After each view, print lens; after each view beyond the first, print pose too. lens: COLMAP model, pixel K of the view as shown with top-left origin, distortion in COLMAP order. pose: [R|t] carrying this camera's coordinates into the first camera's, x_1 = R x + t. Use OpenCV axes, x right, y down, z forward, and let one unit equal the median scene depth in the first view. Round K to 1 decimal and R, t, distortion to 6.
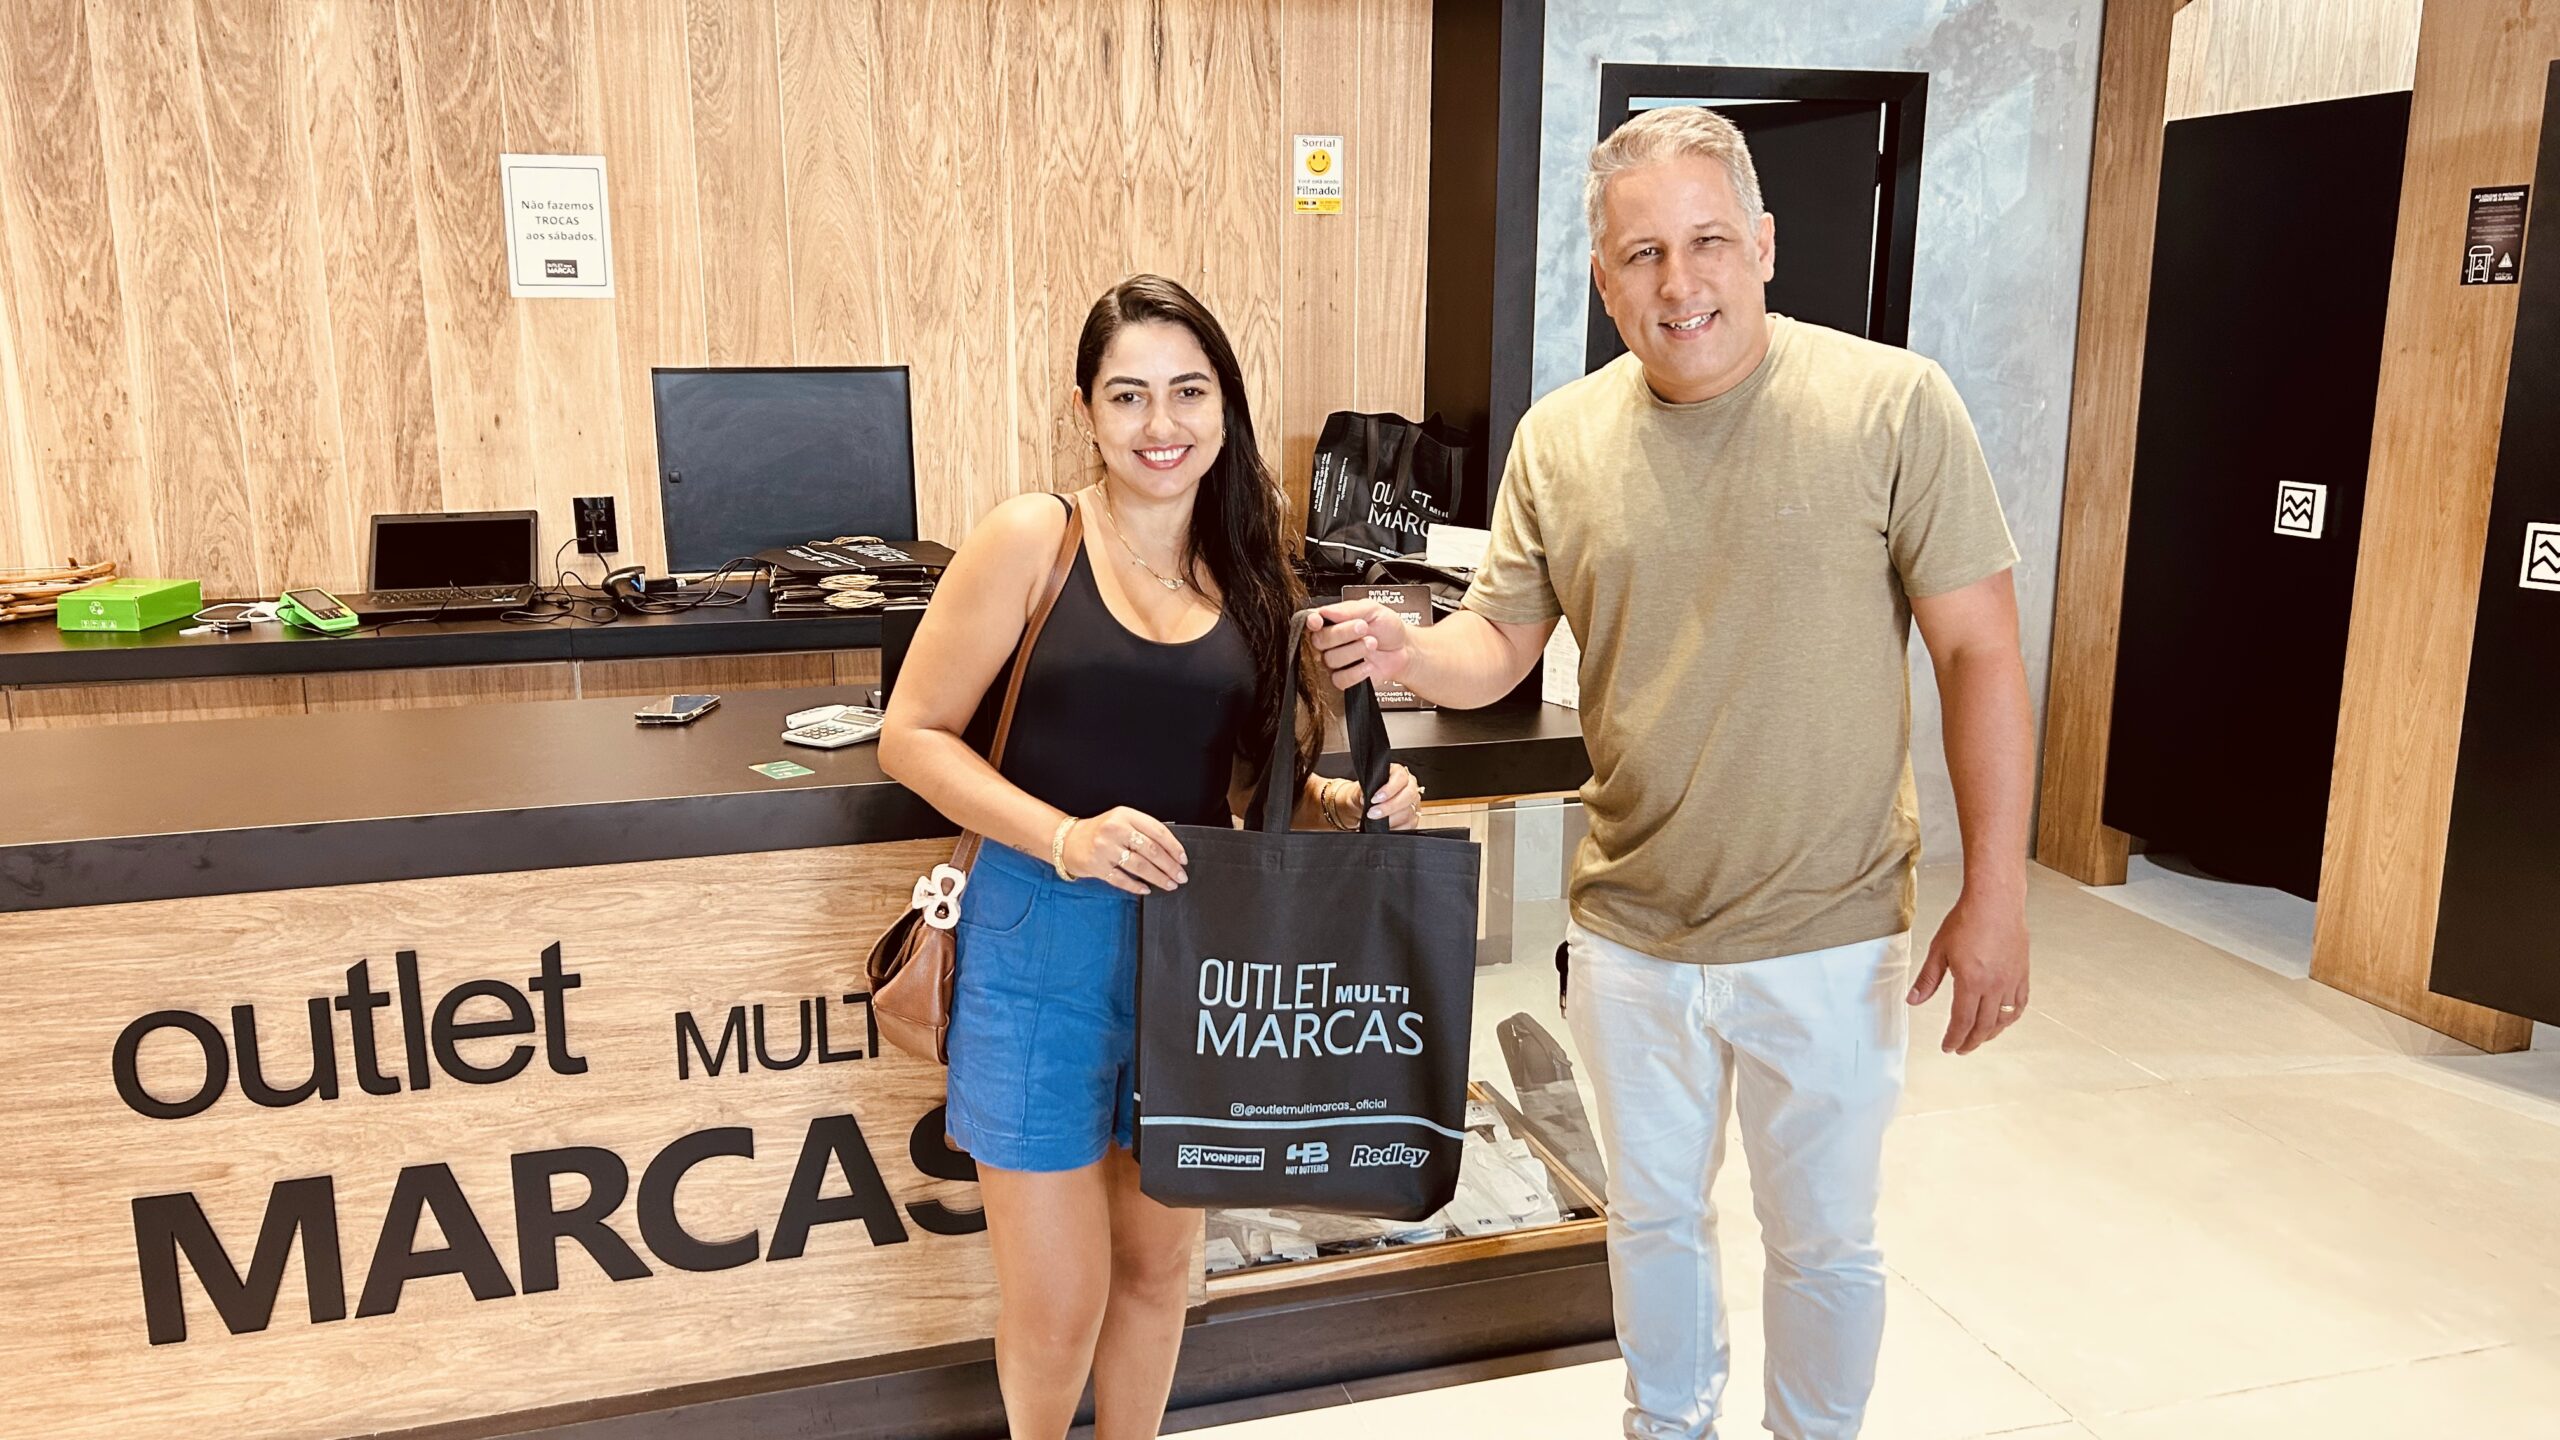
lens RADIAL K [[1945.6, 0, 1266.6], [0, 1945.6, 716.1], [0, 0, 1]] dist [0.050431, -0.055092]
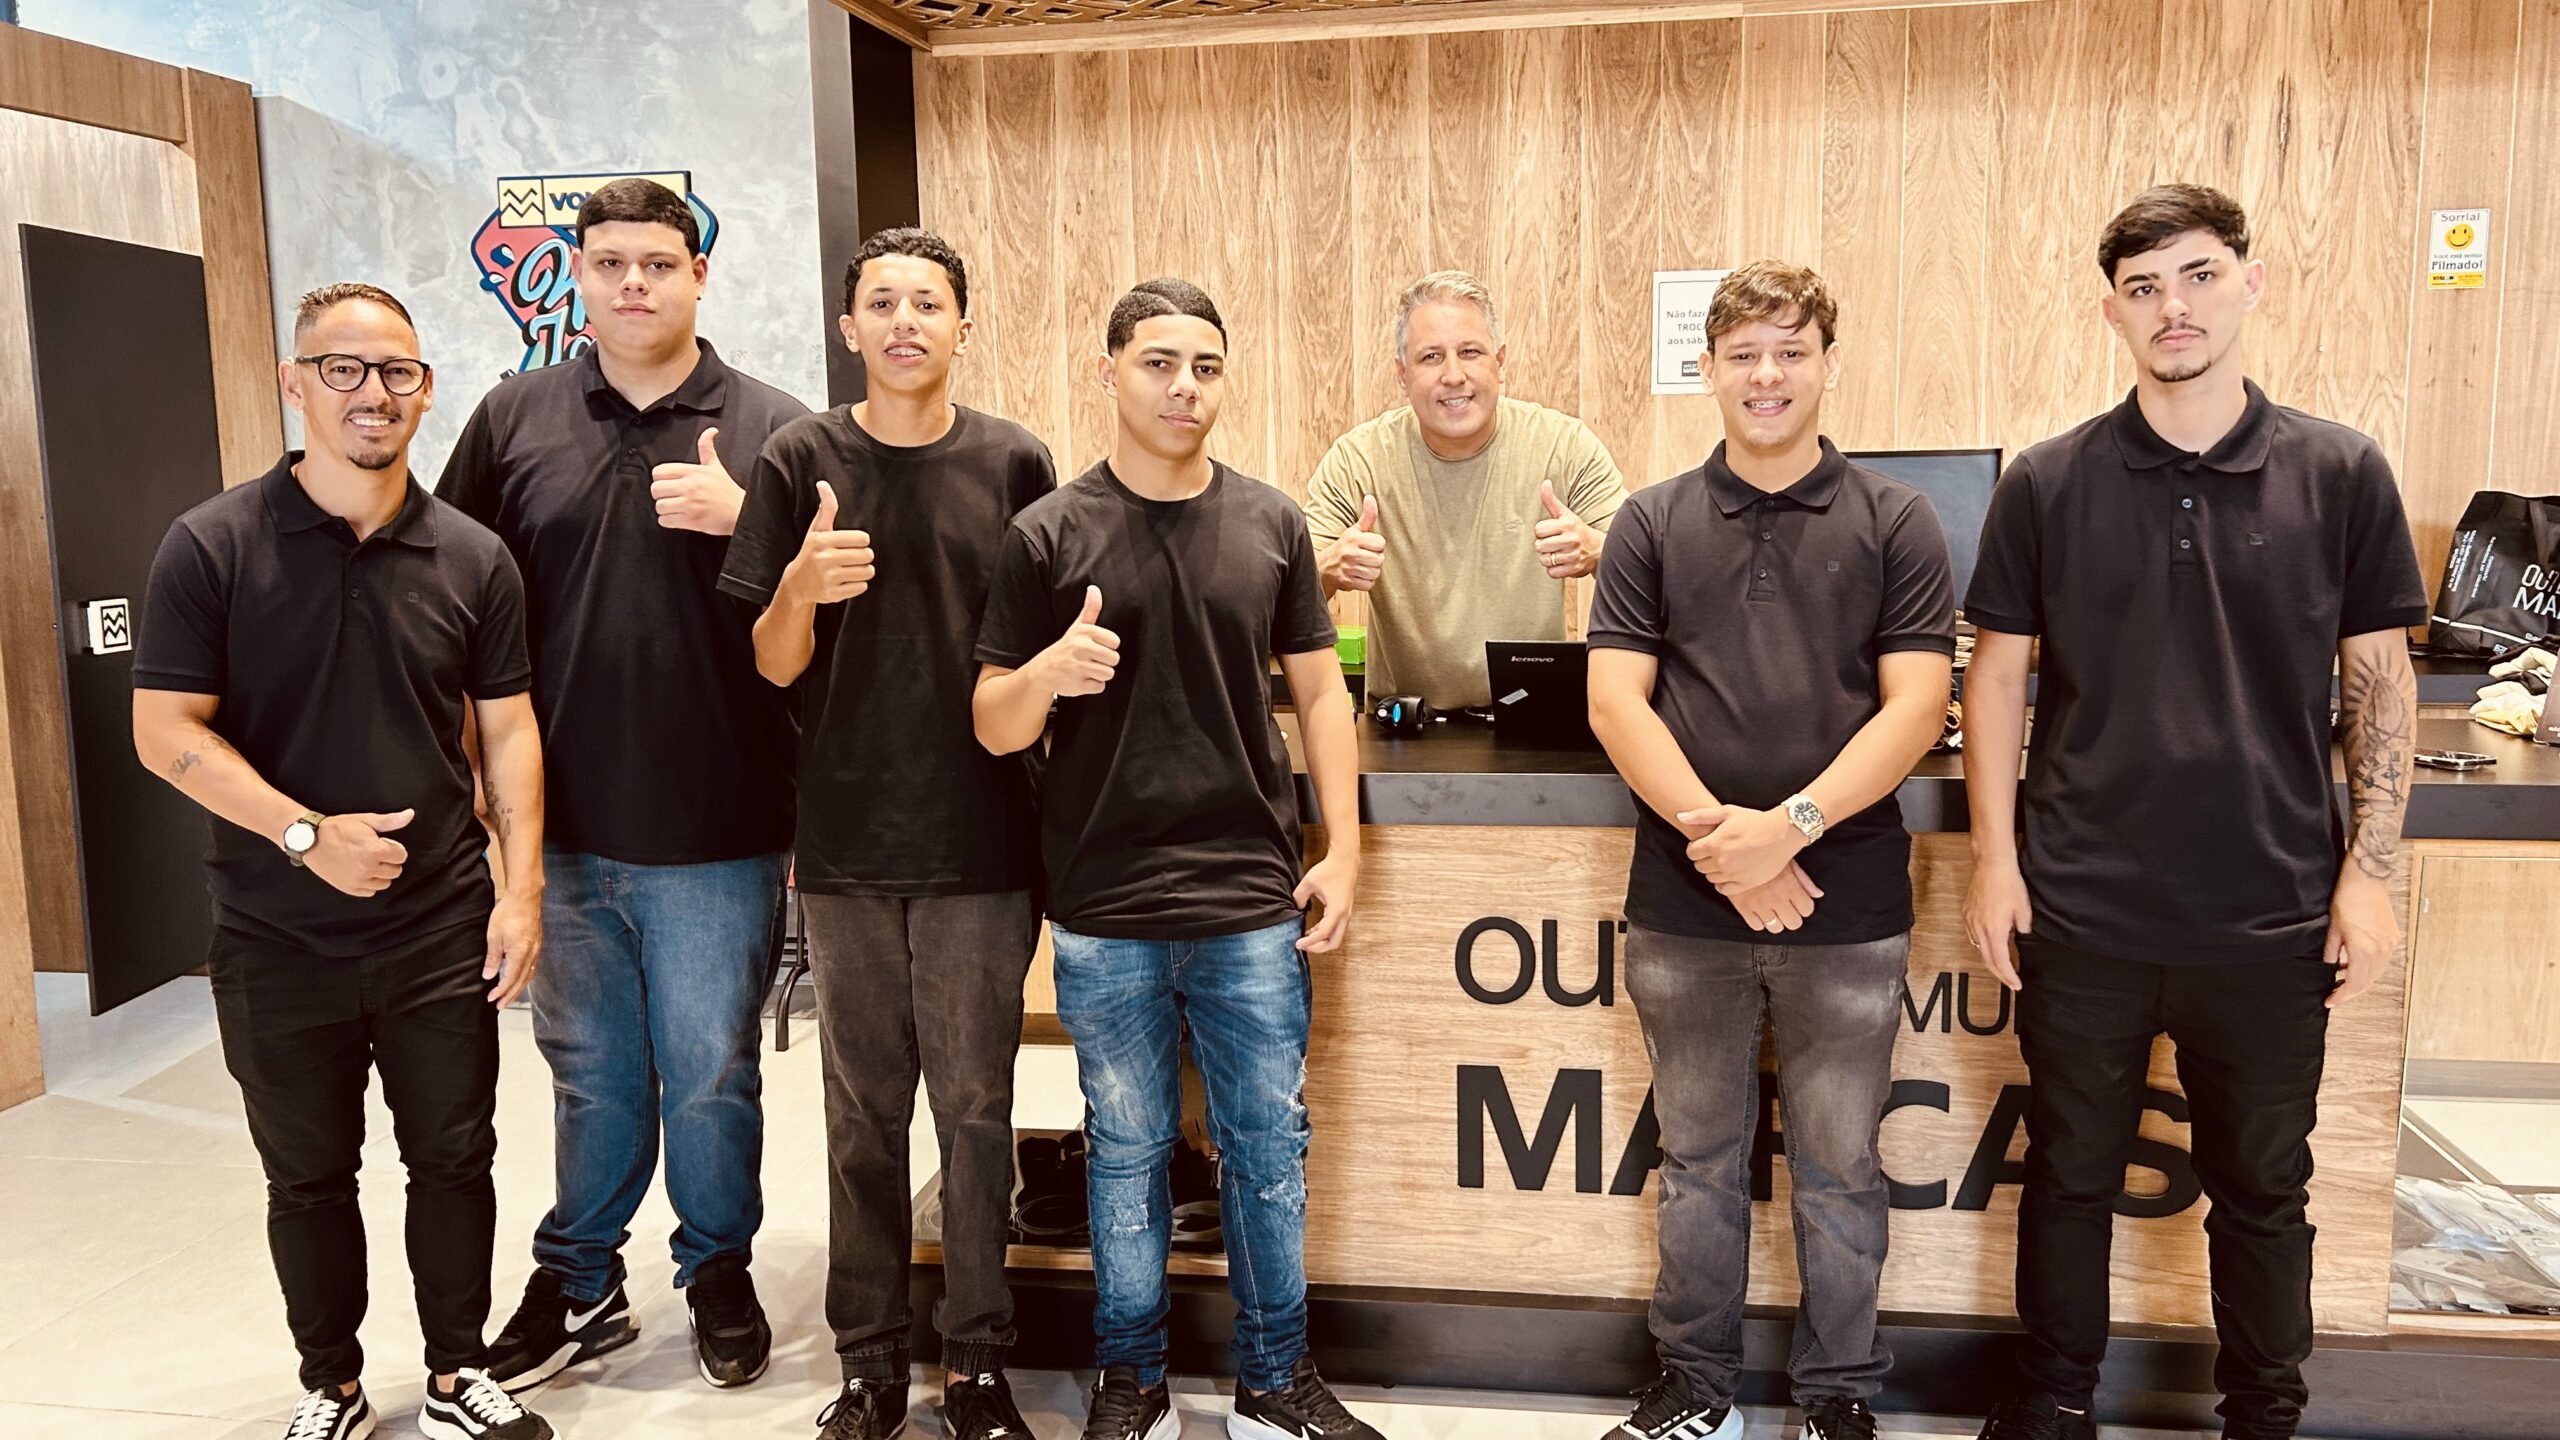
lens RADIAL K [[1945.6, 0, 1295.5], [0, 1945.6, 710.1], [0, 0, 1]] dist [0.050431, -0.055092]
pose [[0.907813, 0.041735, -0.417293, -0.087189], [-0.074009, 0.995362, -0.061455, 0.057207], [0.412793, 0.086673, 0.906692, -0.111823]]
